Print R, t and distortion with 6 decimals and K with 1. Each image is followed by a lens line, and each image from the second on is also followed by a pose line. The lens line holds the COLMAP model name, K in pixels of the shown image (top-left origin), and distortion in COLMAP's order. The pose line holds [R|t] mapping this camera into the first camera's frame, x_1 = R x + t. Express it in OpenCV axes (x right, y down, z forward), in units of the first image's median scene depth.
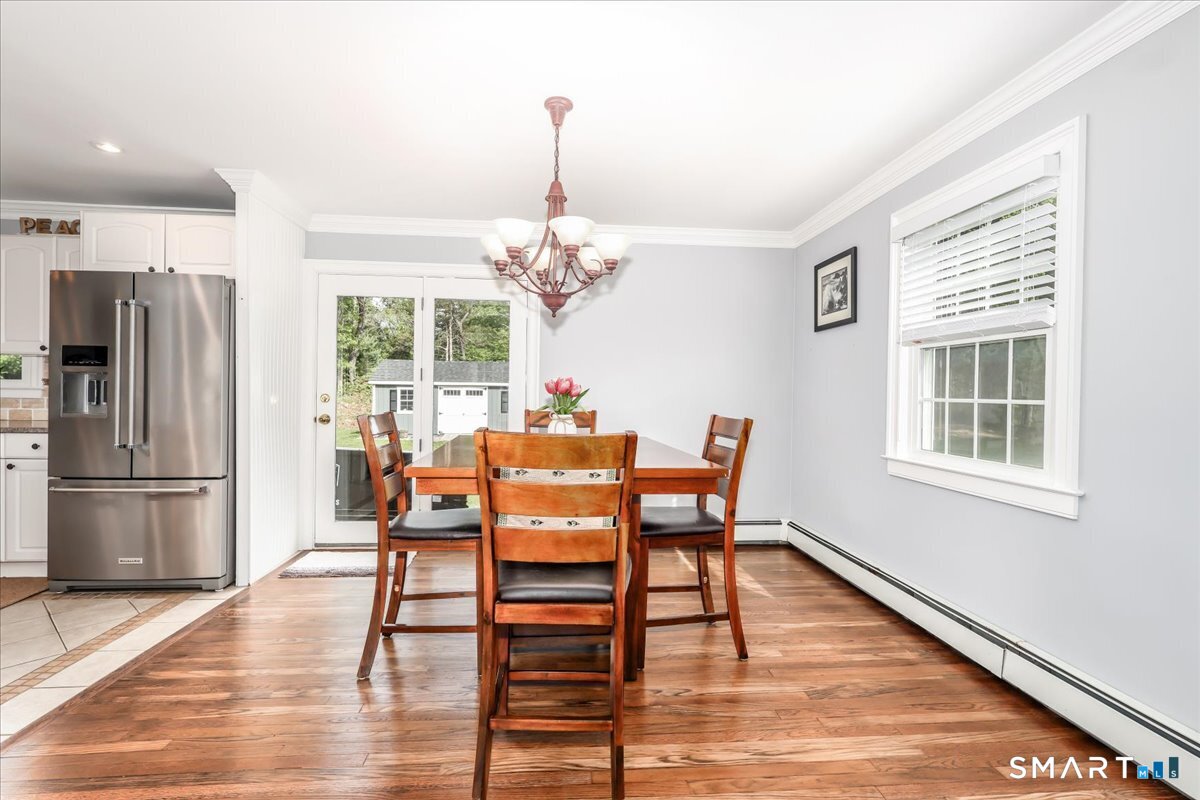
lens RADIAL K [[554.0, 0, 600.0], [0, 554.0, 400.0], [0, 0, 1]] dist [0.000303, 0.000342]
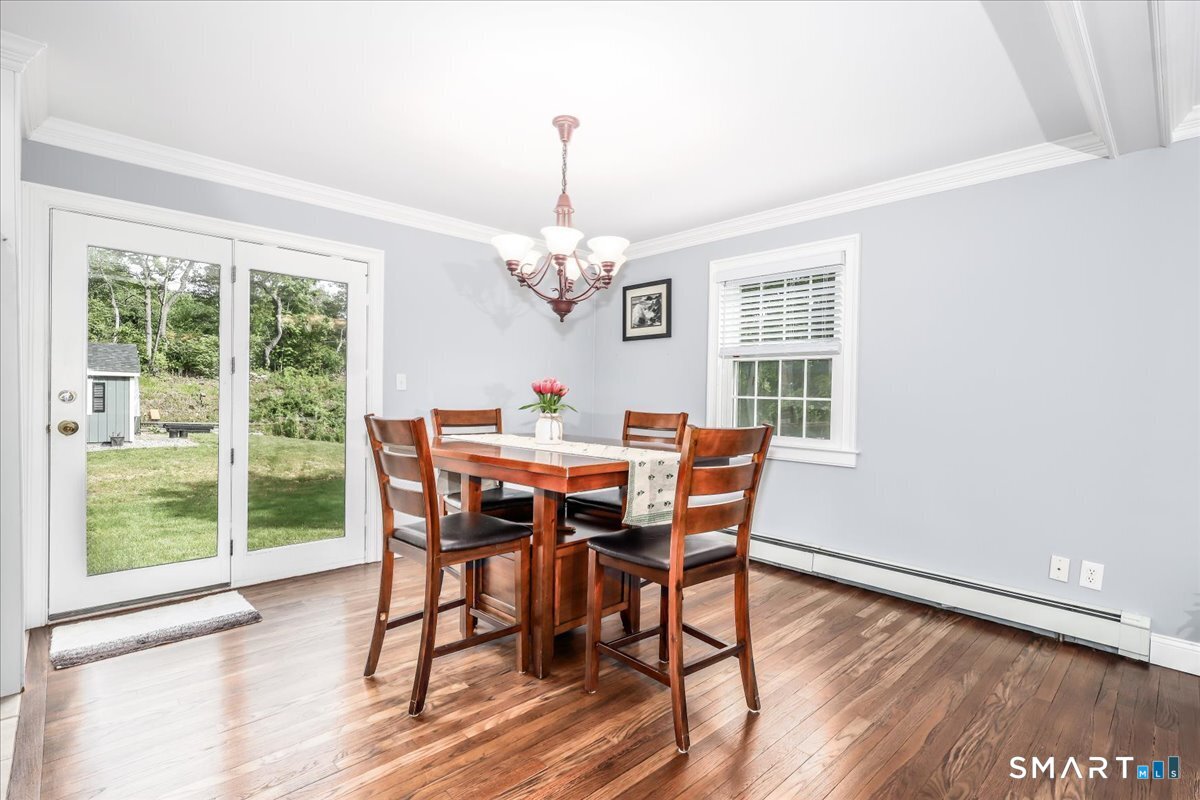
lens RADIAL K [[559.7, 0, 600.8], [0, 559.7, 401.3], [0, 0, 1]] dist [0.004870, 0.000324]
pose [[0.781366, -0.008122, 0.624020, -0.549463], [-0.000635, 0.999904, 0.013811, -0.009230], [-0.624073, -0.011188, 0.781286, 0.086196]]
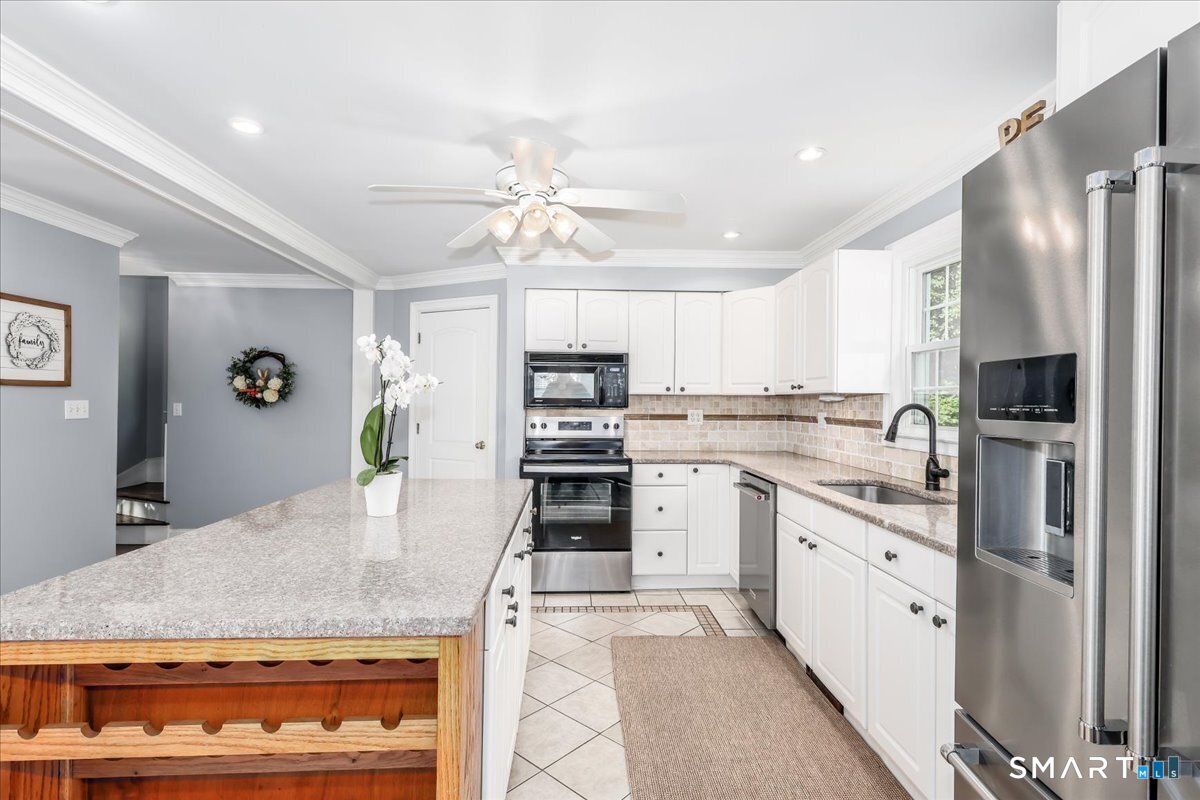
lens RADIAL K [[571.4, 0, 600.0], [0, 571.4, 400.0], [0, 0, 1]] dist [0.000408, -0.000220]
pose [[-0.044372, -0.019246, -0.998830, -0.579046], [-0.019447, 0.999642, -0.018398, -0.062621], [0.998826, 0.018608, -0.044730, 0.765017]]
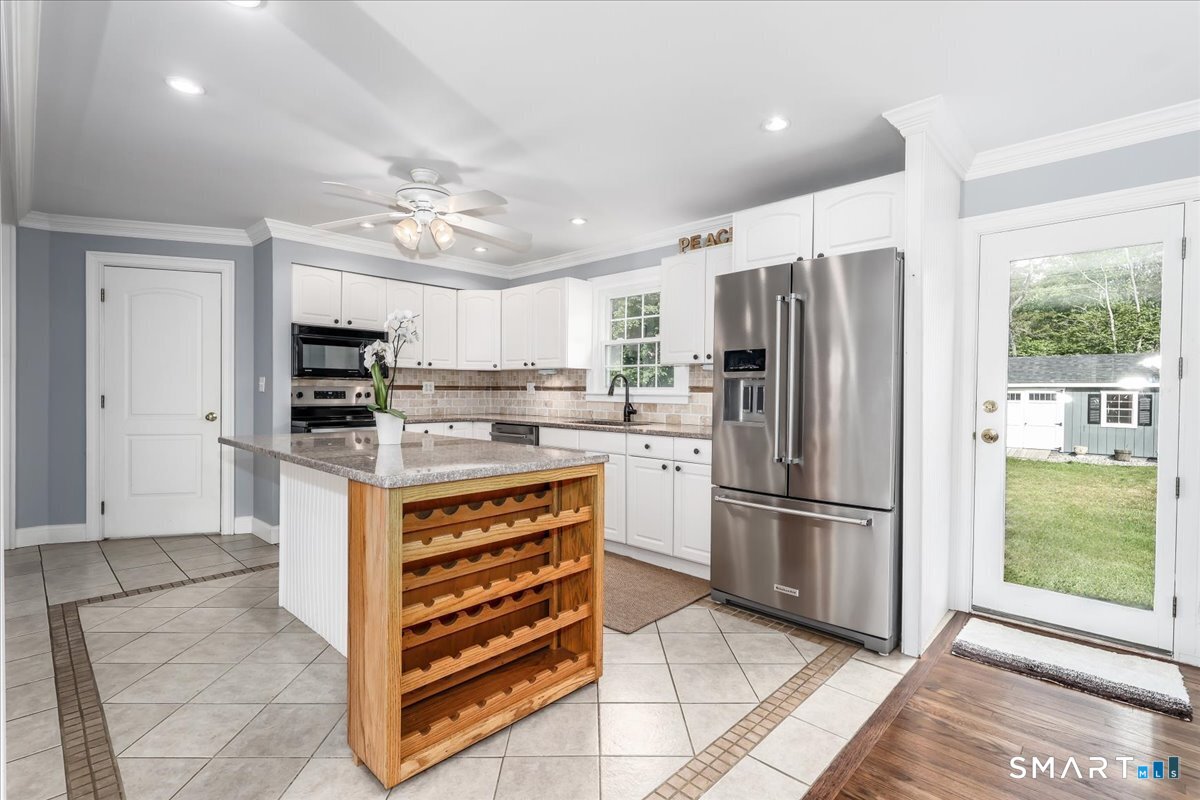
lens RADIAL K [[554.0, 0, 600.0], [0, 554.0, 400.0], [0, 0, 1]] dist [0.000303, 0.000342]
pose [[0.657615, 0.001708, -0.753352, -0.378104], [-0.006941, 0.999969, -0.003792, -0.007685], [0.753322, 0.007723, 0.657606, 0.193364]]
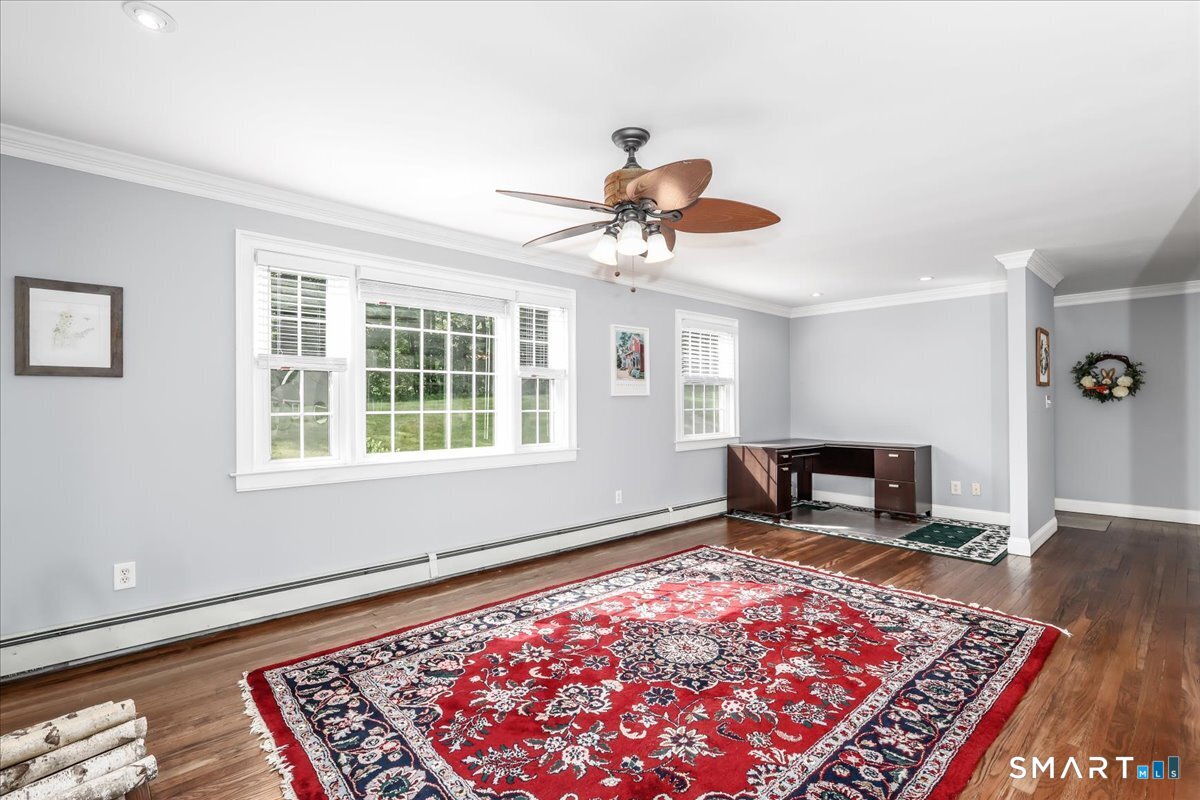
lens RADIAL K [[554.0, 0, 600.0], [0, 554.0, 400.0], [0, 0, 1]] dist [0.000303, 0.000342]
pose [[-0.788850, -0.018193, -0.614316, 0.392555], [-0.014719, 0.999834, -0.010709, -0.011246], [0.614409, 0.000594, -0.788987, 0.151485]]
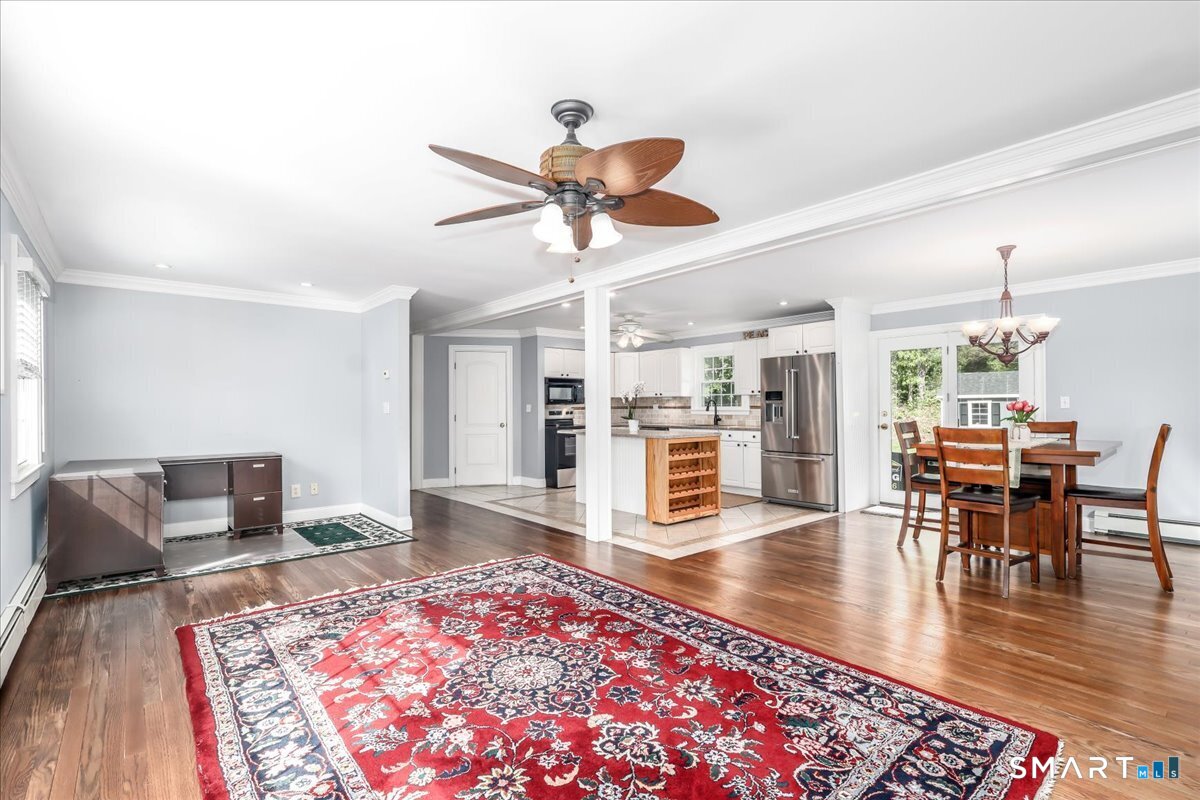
lens RADIAL K [[554.0, 0, 600.0], [0, 554.0, 400.0], [0, 0, 1]] dist [0.000303, 0.000342]
pose [[0.578609, -0.028970, -0.815091, 0.473194], [0.007808, 0.999520, -0.029982, -0.001973], [0.815568, 0.010983, 0.578557, -0.846336]]
